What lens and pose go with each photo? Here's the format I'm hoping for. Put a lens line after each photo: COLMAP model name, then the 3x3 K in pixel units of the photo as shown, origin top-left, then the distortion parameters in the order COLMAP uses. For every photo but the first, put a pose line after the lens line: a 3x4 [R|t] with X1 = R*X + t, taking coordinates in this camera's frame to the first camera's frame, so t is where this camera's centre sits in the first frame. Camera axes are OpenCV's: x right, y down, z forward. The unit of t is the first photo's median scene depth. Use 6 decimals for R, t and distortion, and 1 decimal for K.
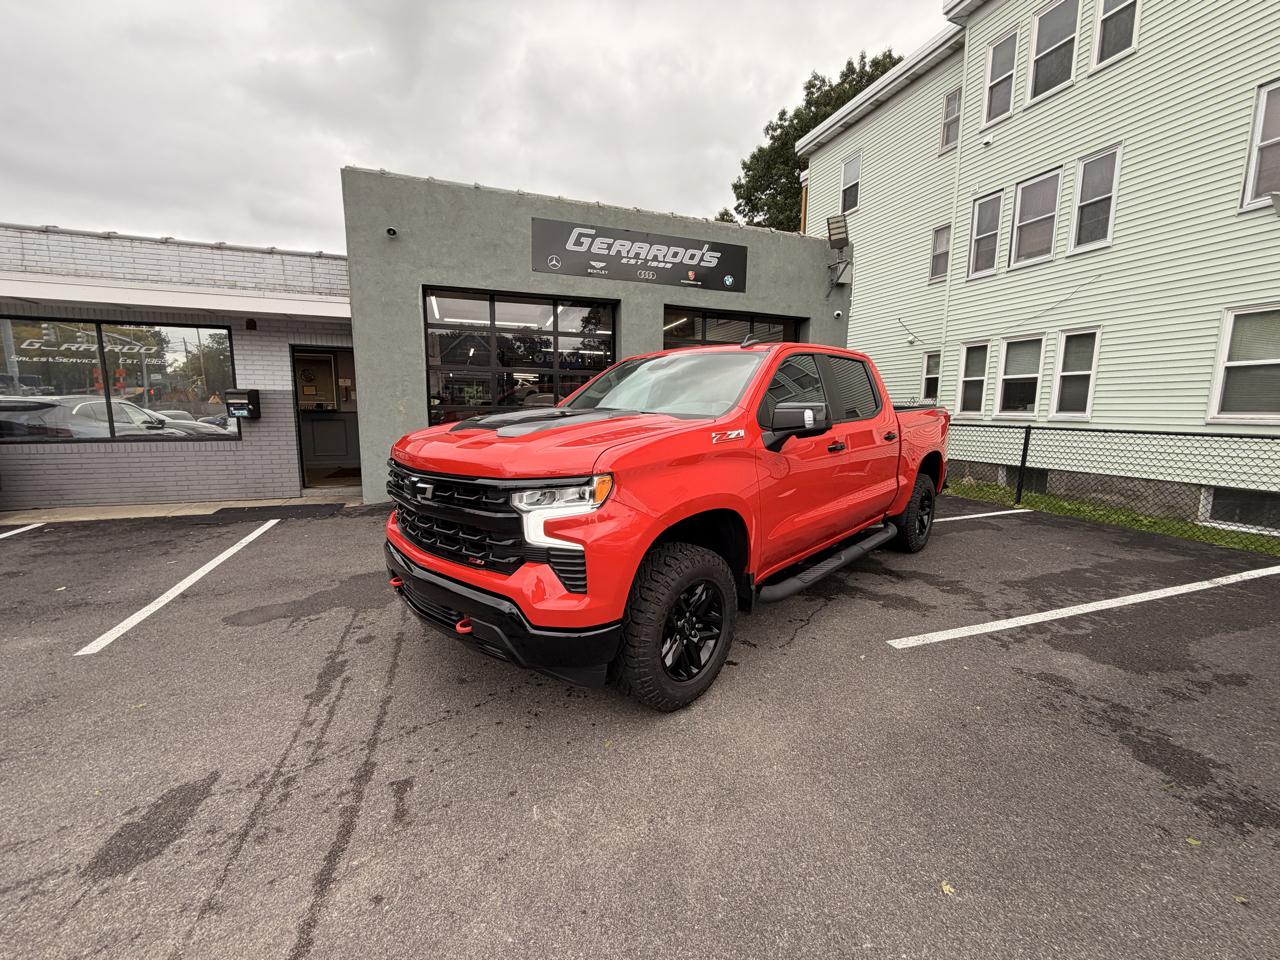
lens RADIAL K [[509.8, 0, 637.0], [0, 509.8, 480.0], [0, 0, 1]] dist [0.000323, -0.000239]
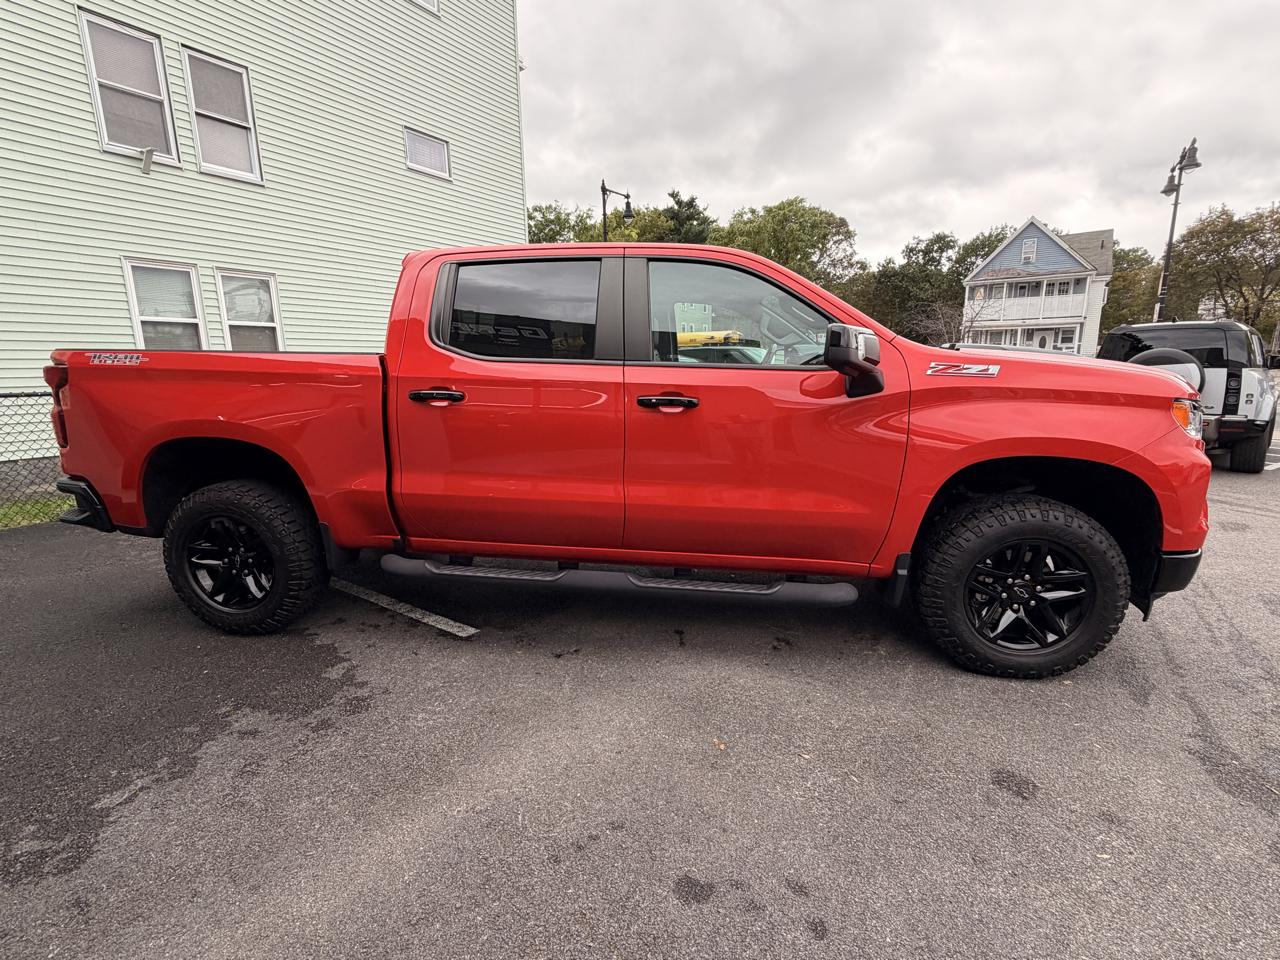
lens RADIAL K [[579.5, 0, 638.7], [0, 579.5, 480.2], [0, 0, 1]] dist [0.000340, -0.000194]
pose [[-0.596760, -0.148718, 0.788518, -0.258716], [0.123533, 0.953933, 0.273407, -0.105241], [-0.792854, 0.260567, -0.550897, 0.823946]]
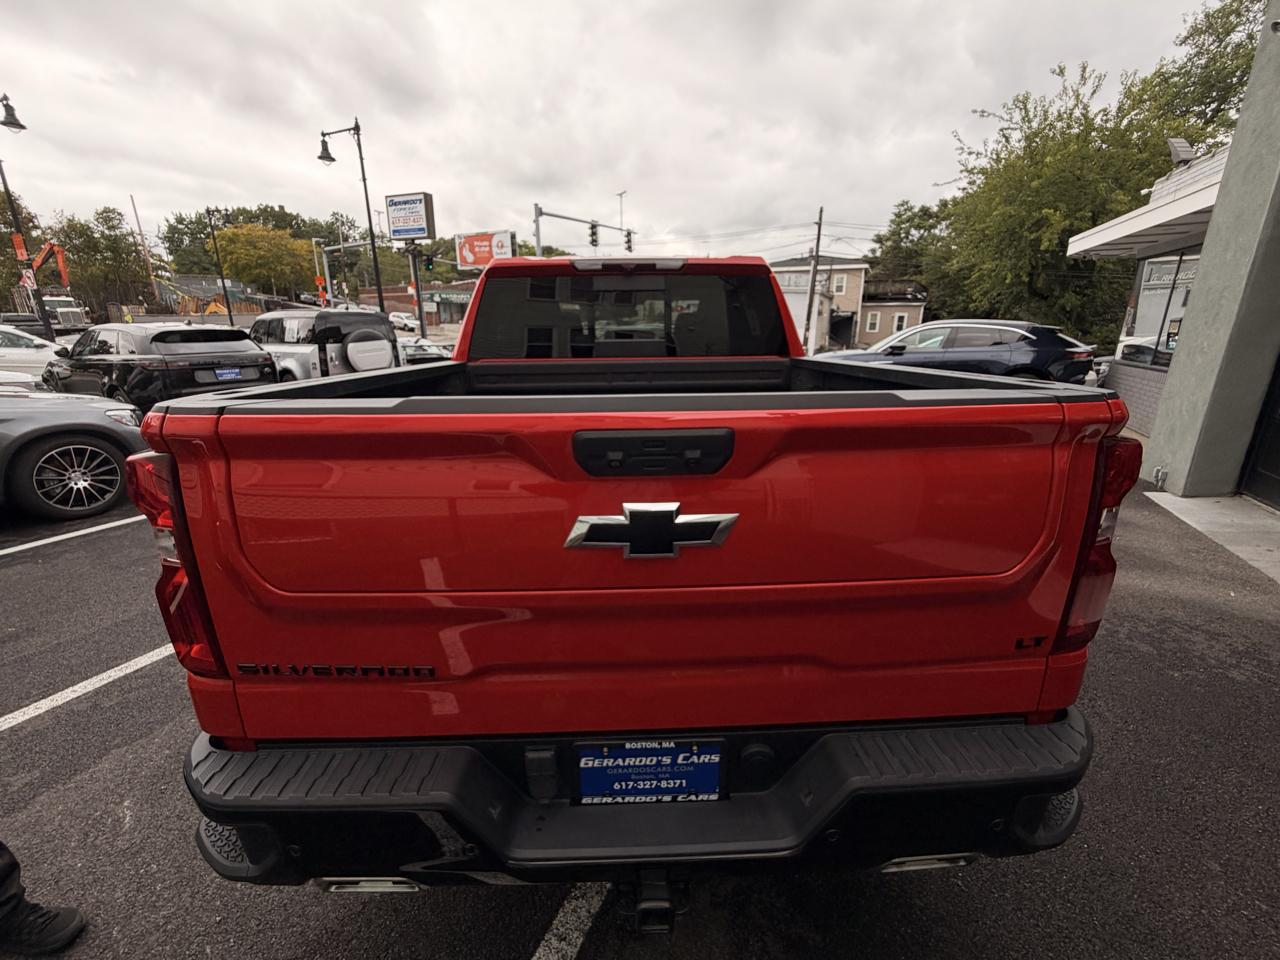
lens RADIAL K [[535.4, 0, 640.0], [0, 535.4, 480.0], [0, 0, 1]] dist [-0.001830, 0.000316]
pose [[-0.690225, 0.200995, -0.695119, 0.462629], [-0.103886, 0.923169, 0.370090, -0.147030], [0.716098, 0.327659, -0.616314, 0.901477]]
